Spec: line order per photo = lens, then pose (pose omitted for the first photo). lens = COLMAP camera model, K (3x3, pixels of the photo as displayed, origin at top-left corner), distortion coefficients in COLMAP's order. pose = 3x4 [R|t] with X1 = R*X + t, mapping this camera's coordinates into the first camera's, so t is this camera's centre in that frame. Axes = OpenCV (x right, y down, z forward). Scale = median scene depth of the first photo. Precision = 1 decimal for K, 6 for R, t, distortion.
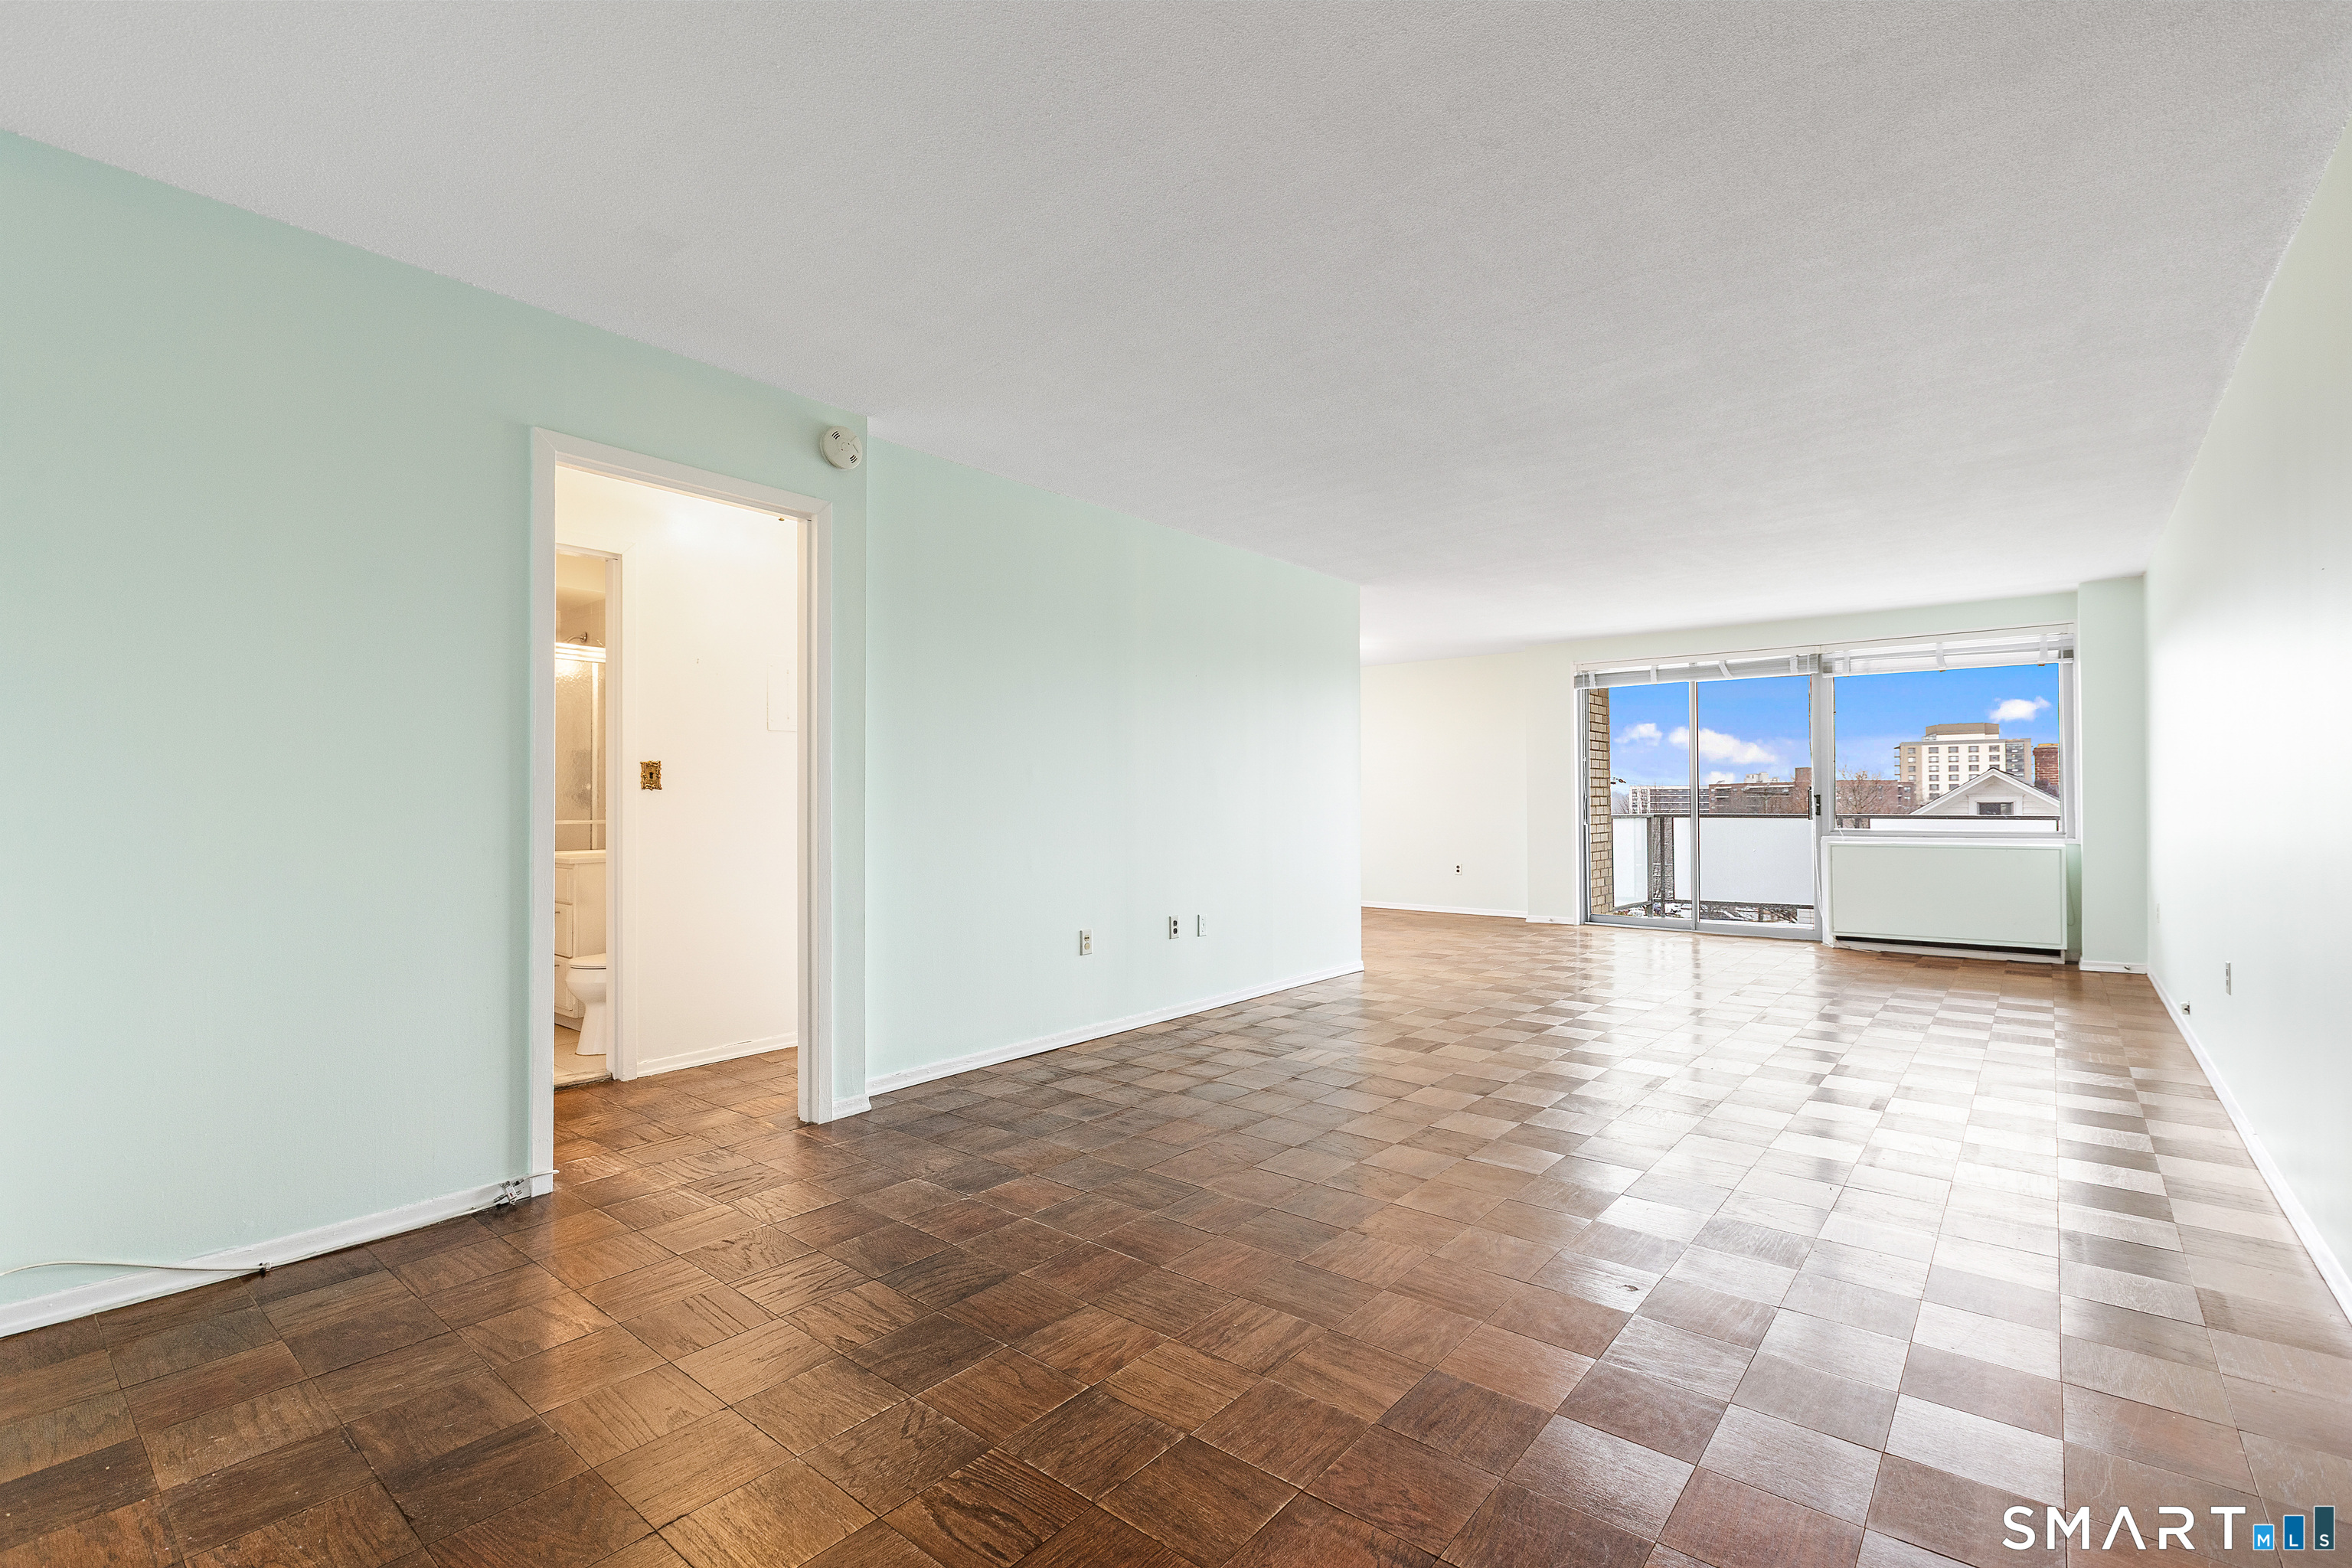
lens RADIAL K [[1070.2, 0, 1160.3], [0, 1070.2, 790.1], [0, 0, 1]] dist [0.000001, -0.000130]
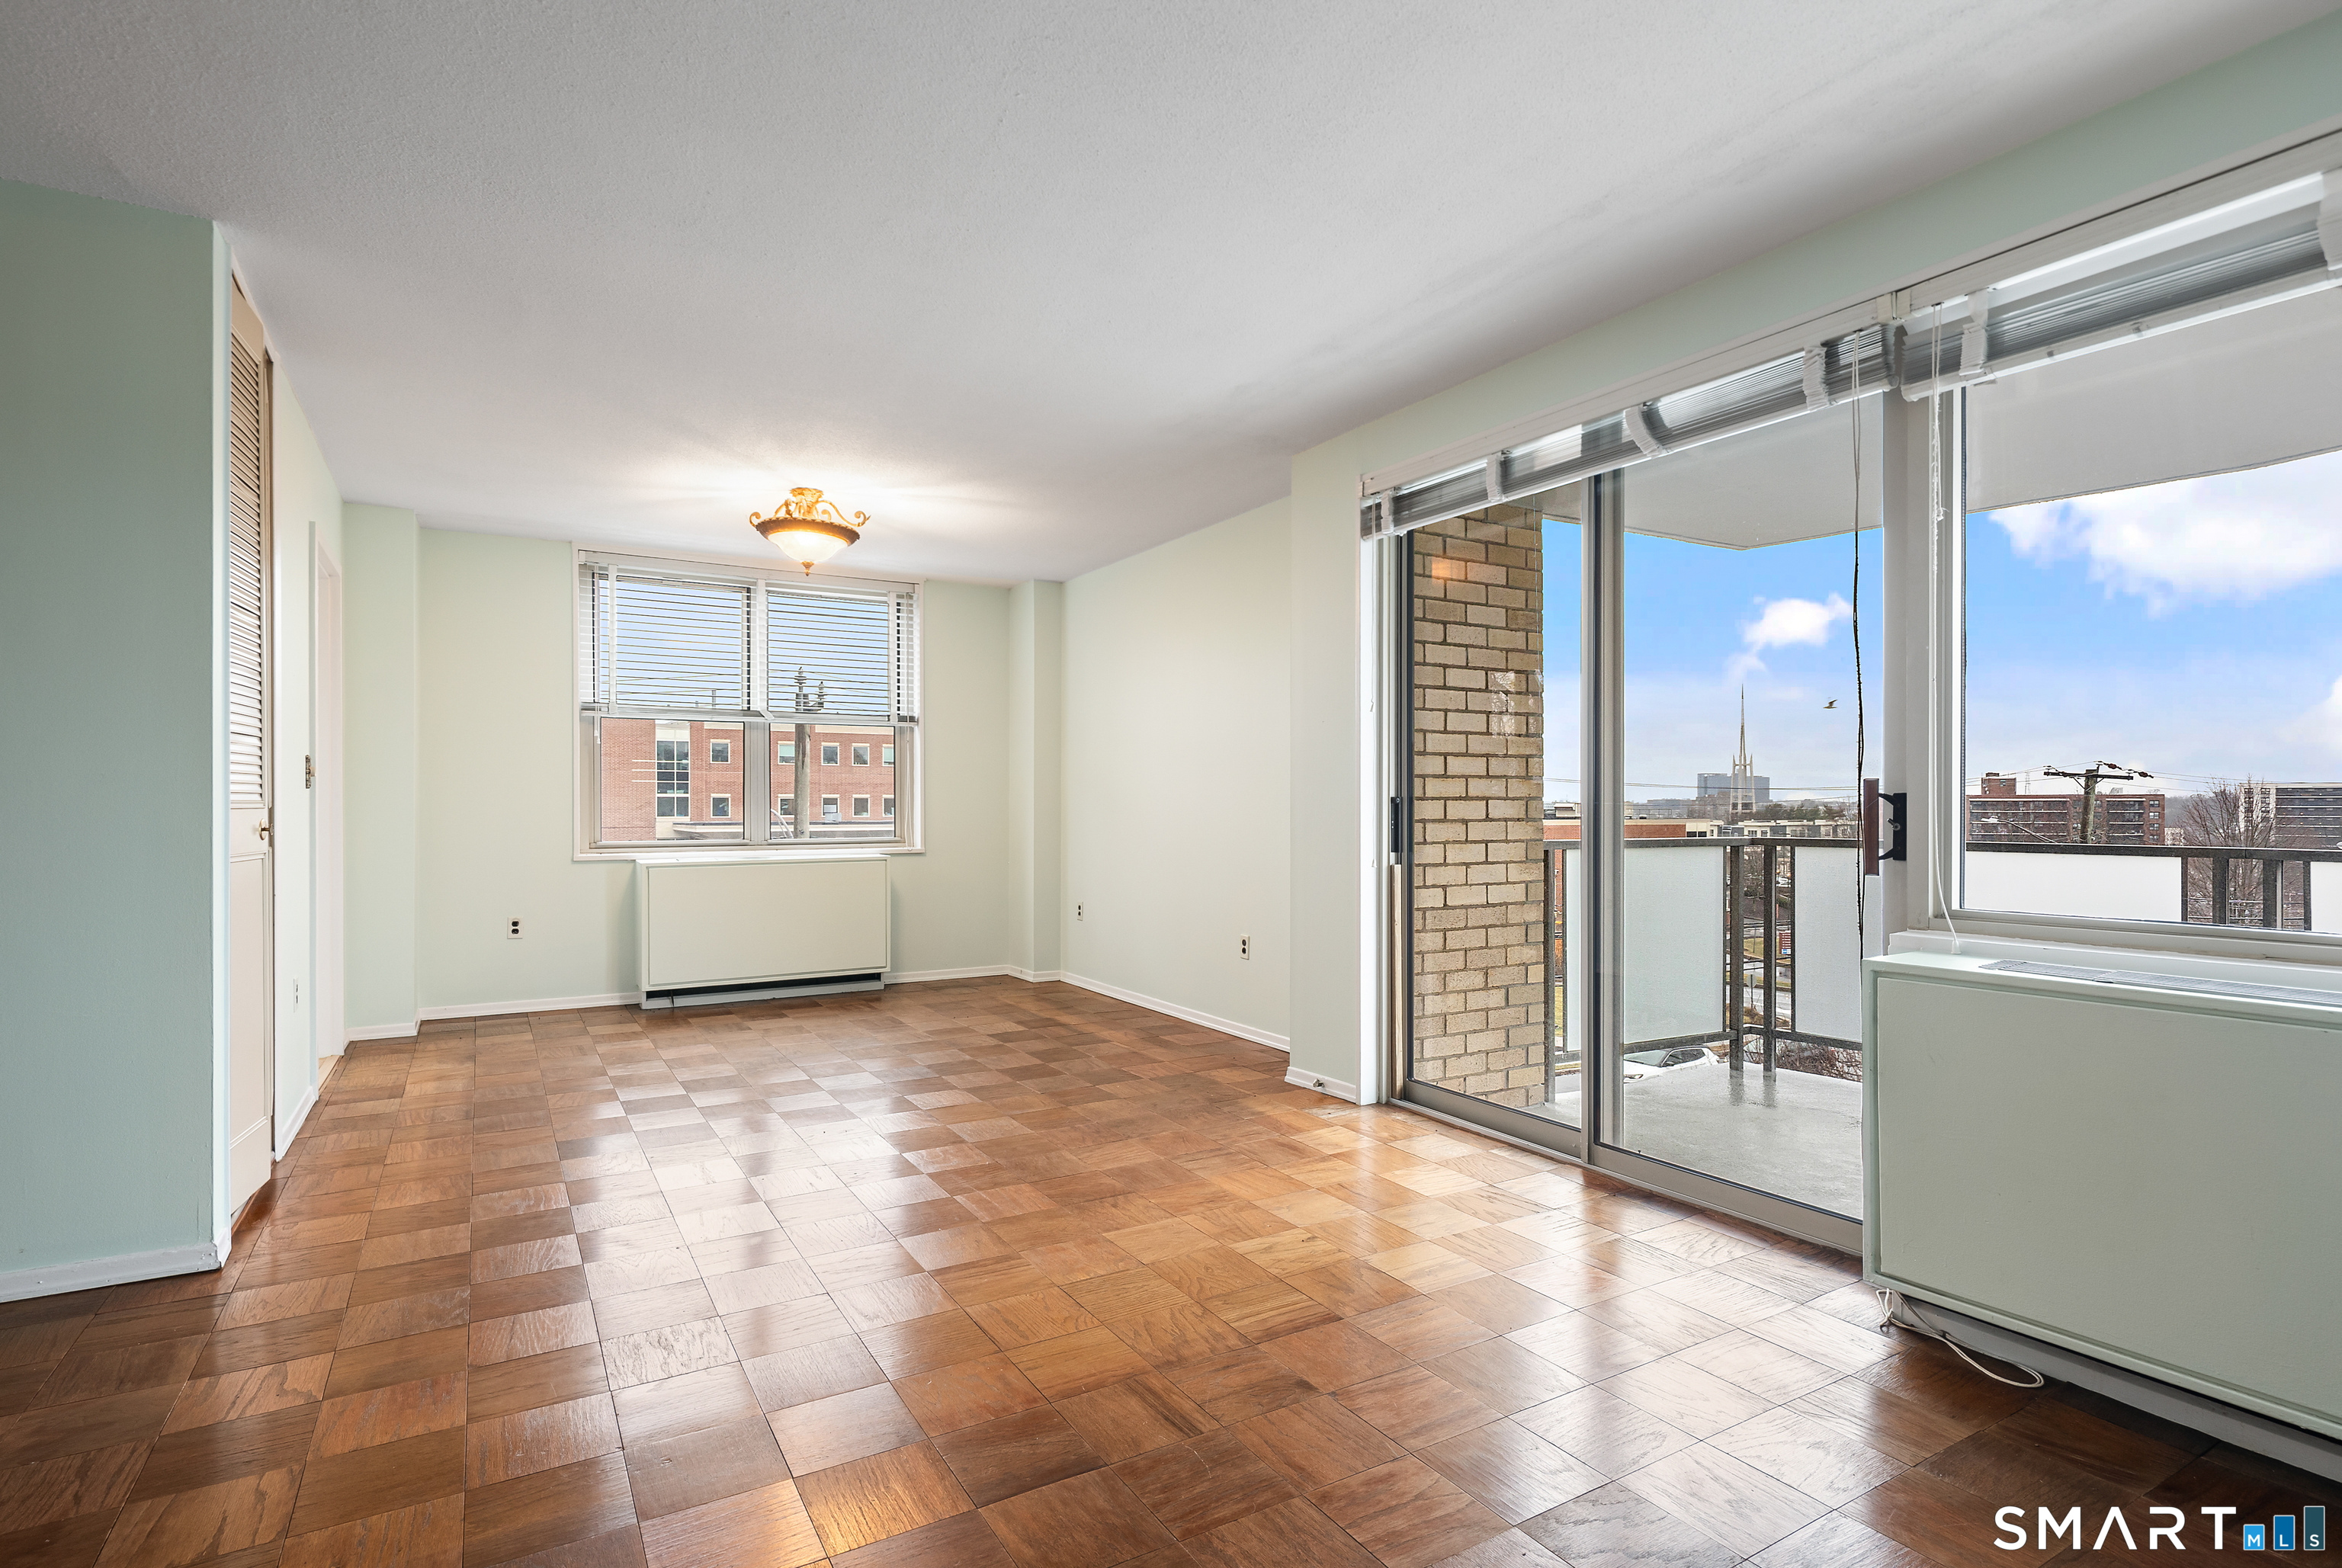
lens RADIAL K [[1149.4, 0, 1171.4], [0, 1149.4, 809.1], [0, 0, 1]] dist [0.003876, -0.004434]
pose [[0.944496, 0.005475, -0.328477, 0.461834], [-0.000294, 0.999875, 0.015820, 0.002885], [0.328522, -0.014845, 0.944380, 0.544991]]
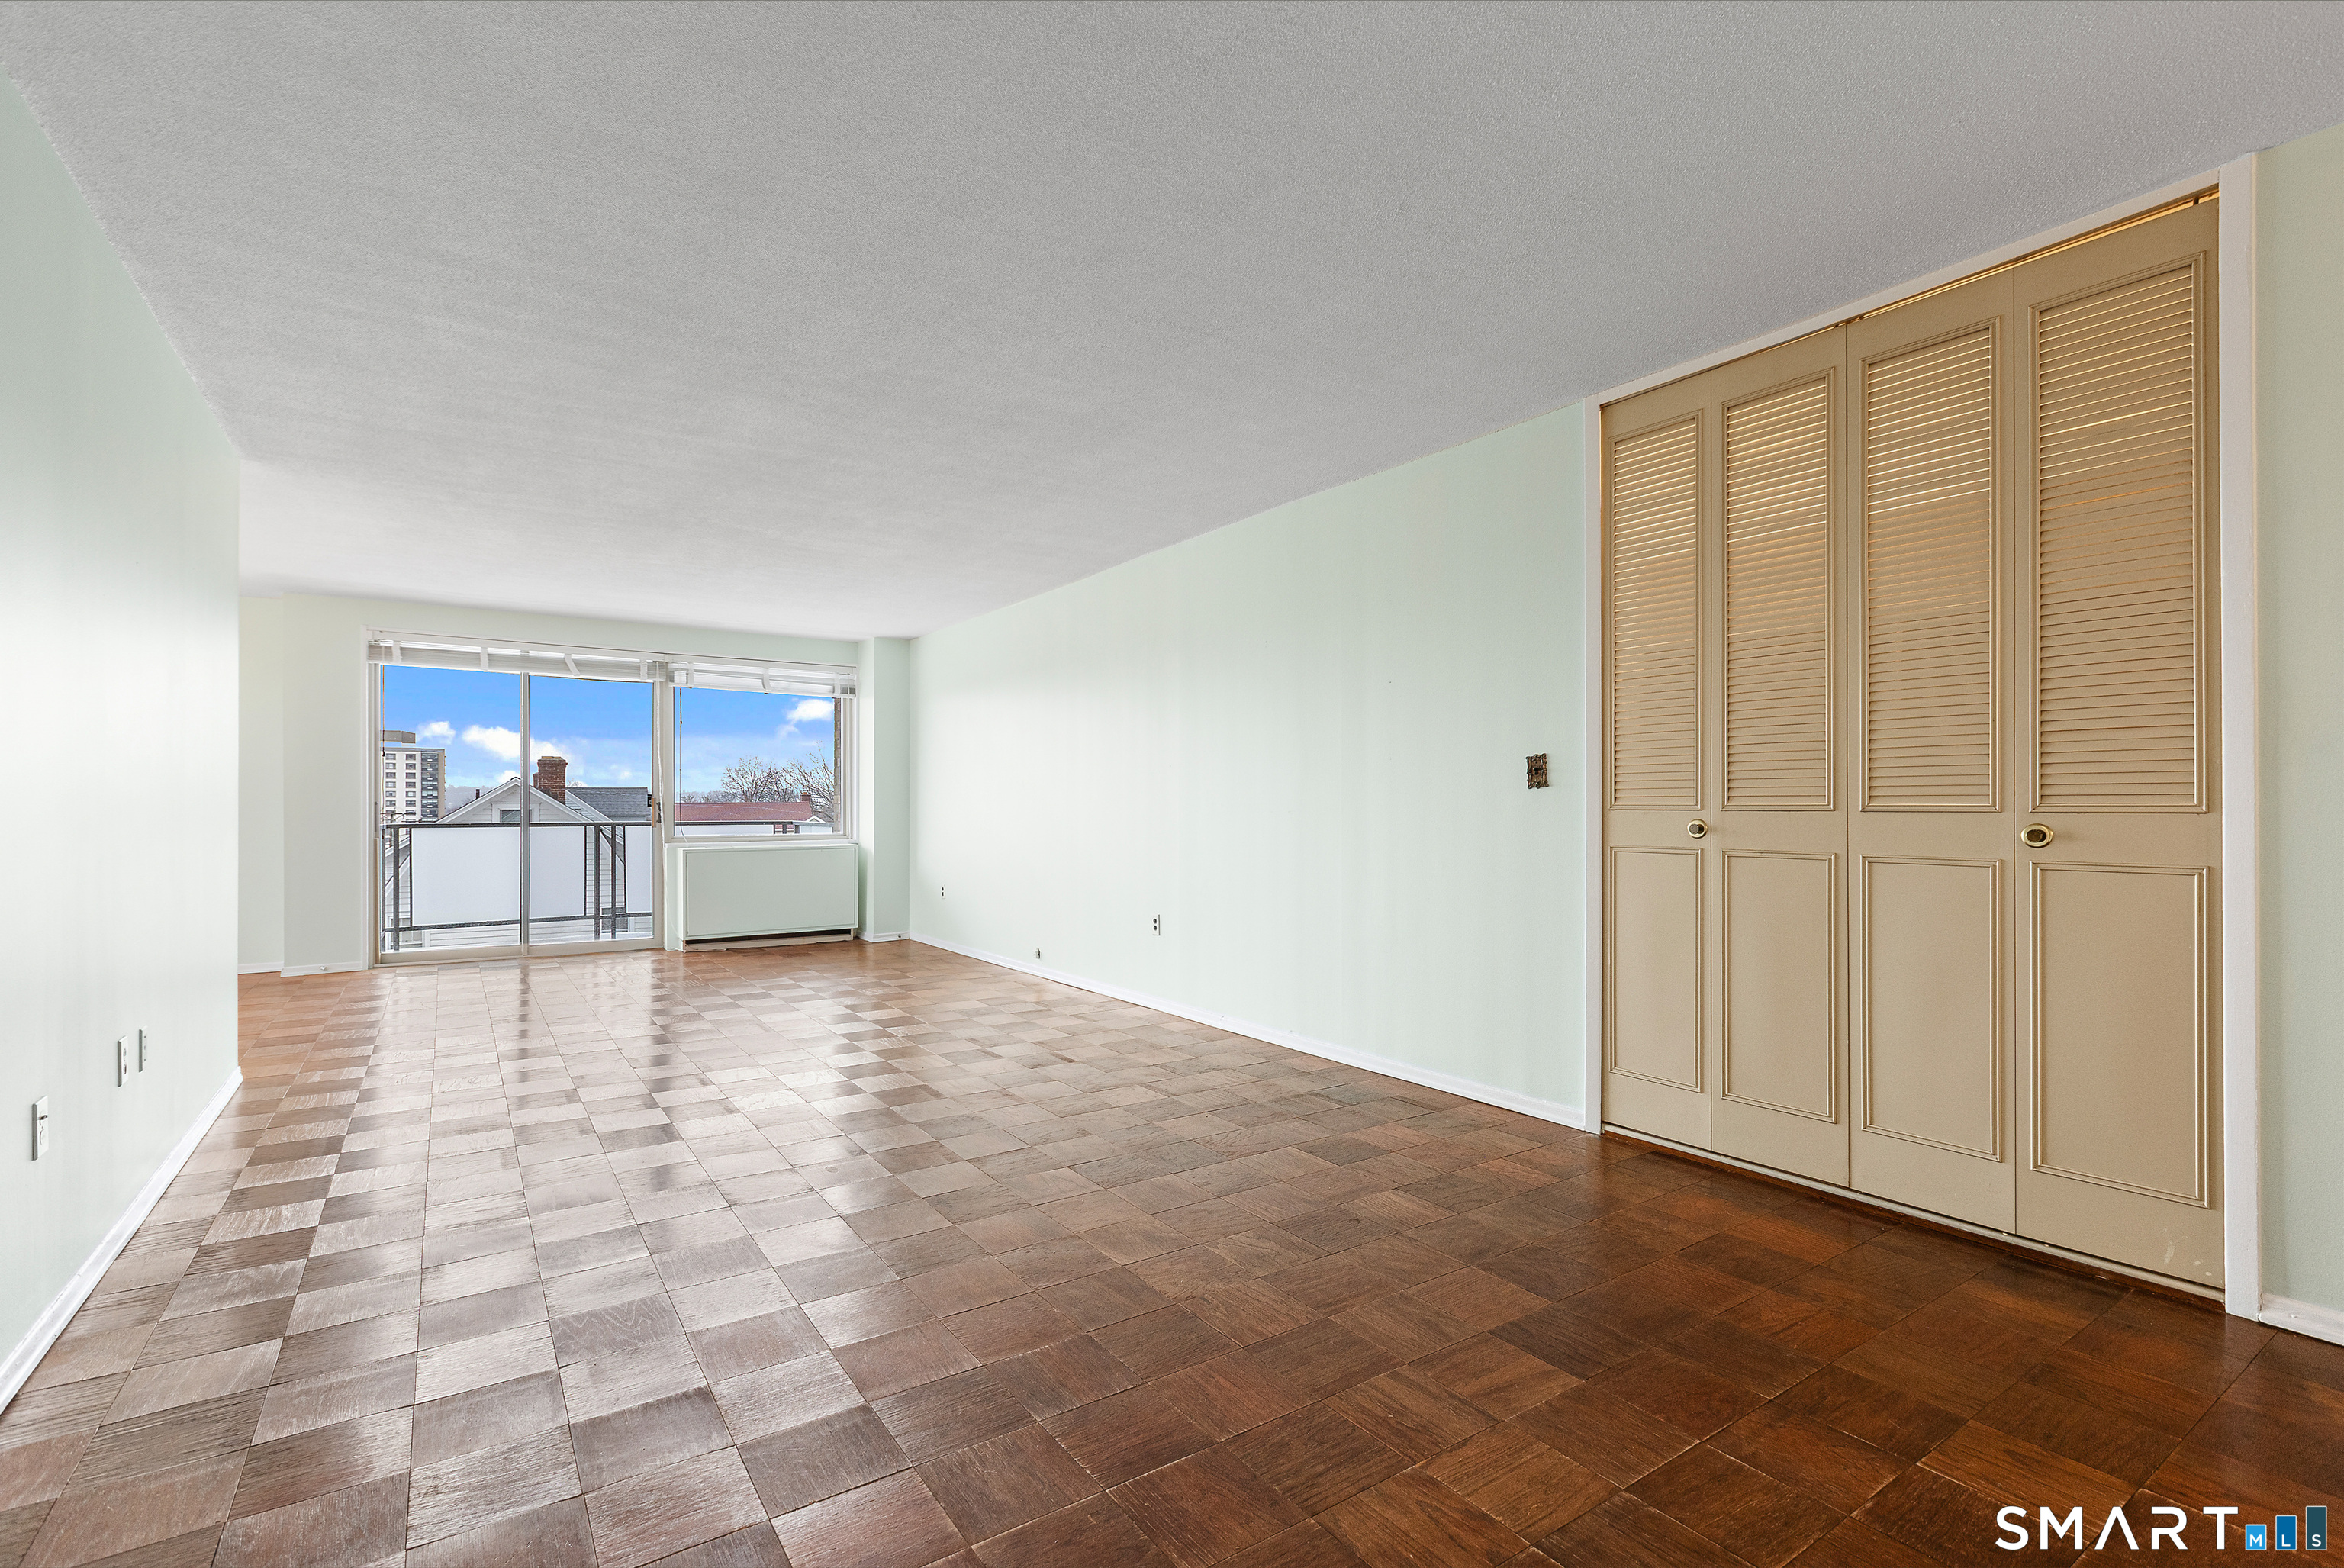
lens RADIAL K [[1066.6, 0, 1183.0], [0, 1066.6, 805.6], [0, 0, 1]] dist [0.000001, -0.000130]
pose [[0.264721, 0.004595, 0.964314, -0.195940], [-0.012328, 0.999923, -0.001381, 0.002175], [-0.964246, -0.011522, 0.264758, 0.227135]]
